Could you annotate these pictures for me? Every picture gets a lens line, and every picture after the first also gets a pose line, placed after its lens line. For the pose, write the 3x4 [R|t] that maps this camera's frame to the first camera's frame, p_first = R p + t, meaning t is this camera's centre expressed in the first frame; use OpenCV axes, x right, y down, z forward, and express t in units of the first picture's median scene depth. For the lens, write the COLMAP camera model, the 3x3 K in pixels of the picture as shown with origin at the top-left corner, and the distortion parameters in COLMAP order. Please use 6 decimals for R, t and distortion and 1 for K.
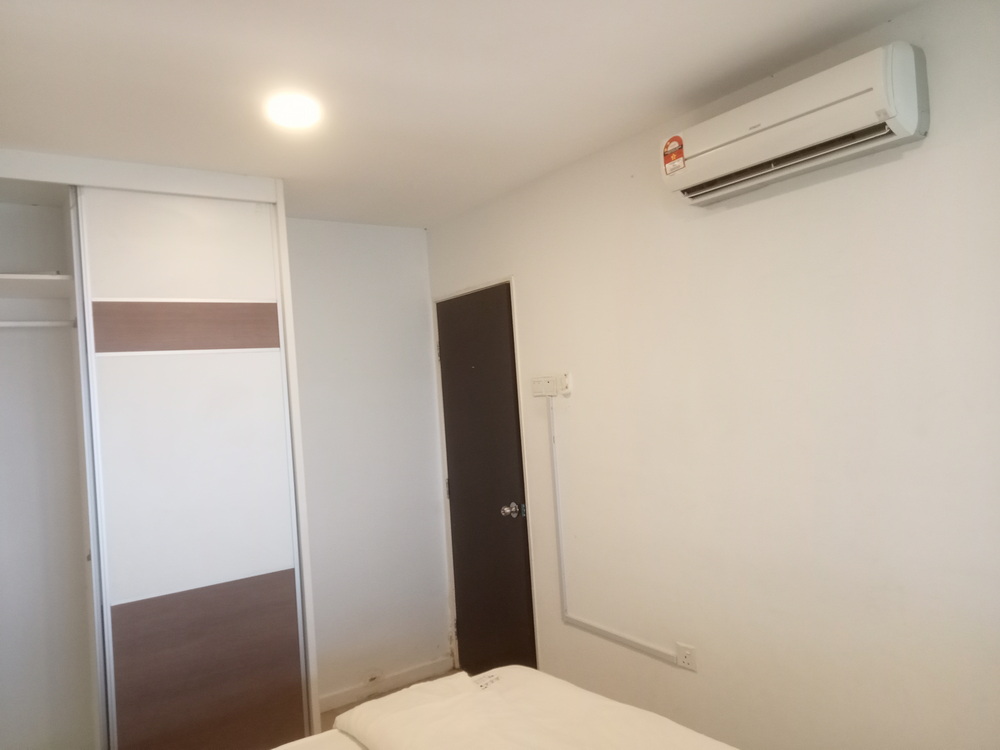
lens RADIAL K [[734.1, 0, 500.0], [0, 734.1, 375.0], [0, 0, 1]] dist [0.044788, -0.042221]
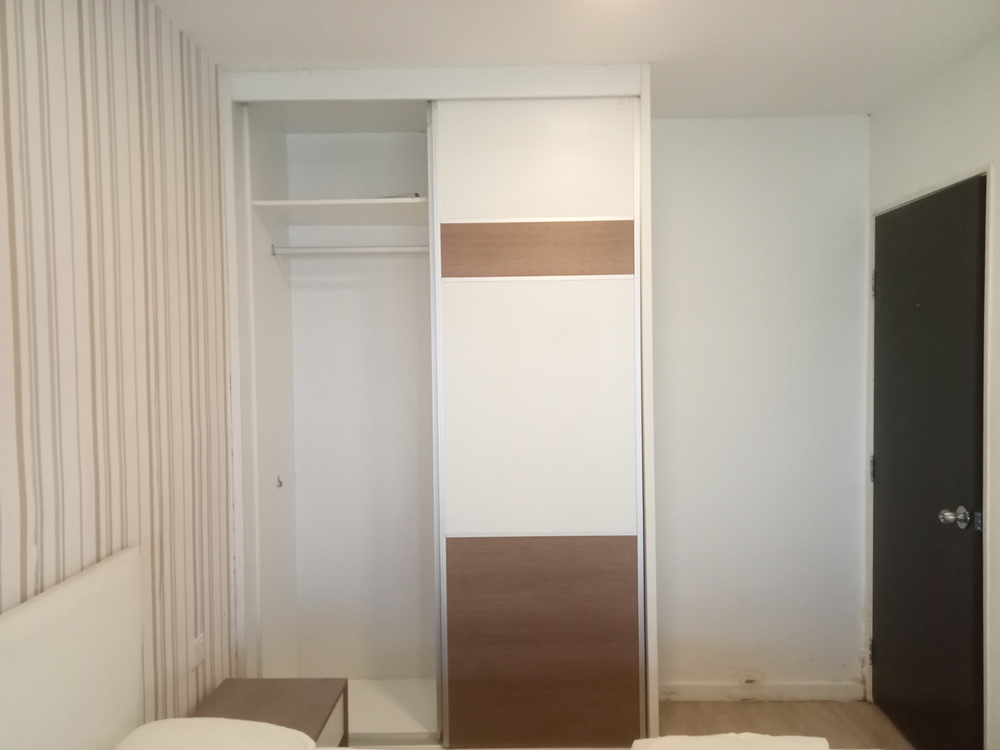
lens RADIAL K [[734.1, 0, 500.0], [0, 734.1, 375.0], [0, 0, 1]] dist [0.044788, -0.042221]
pose [[0.808528, 0.081581, -0.582776, 0.071674], [-0.033999, 0.995165, 0.092141, 0.004837], [0.587475, -0.054684, 0.807392, 0.233038]]
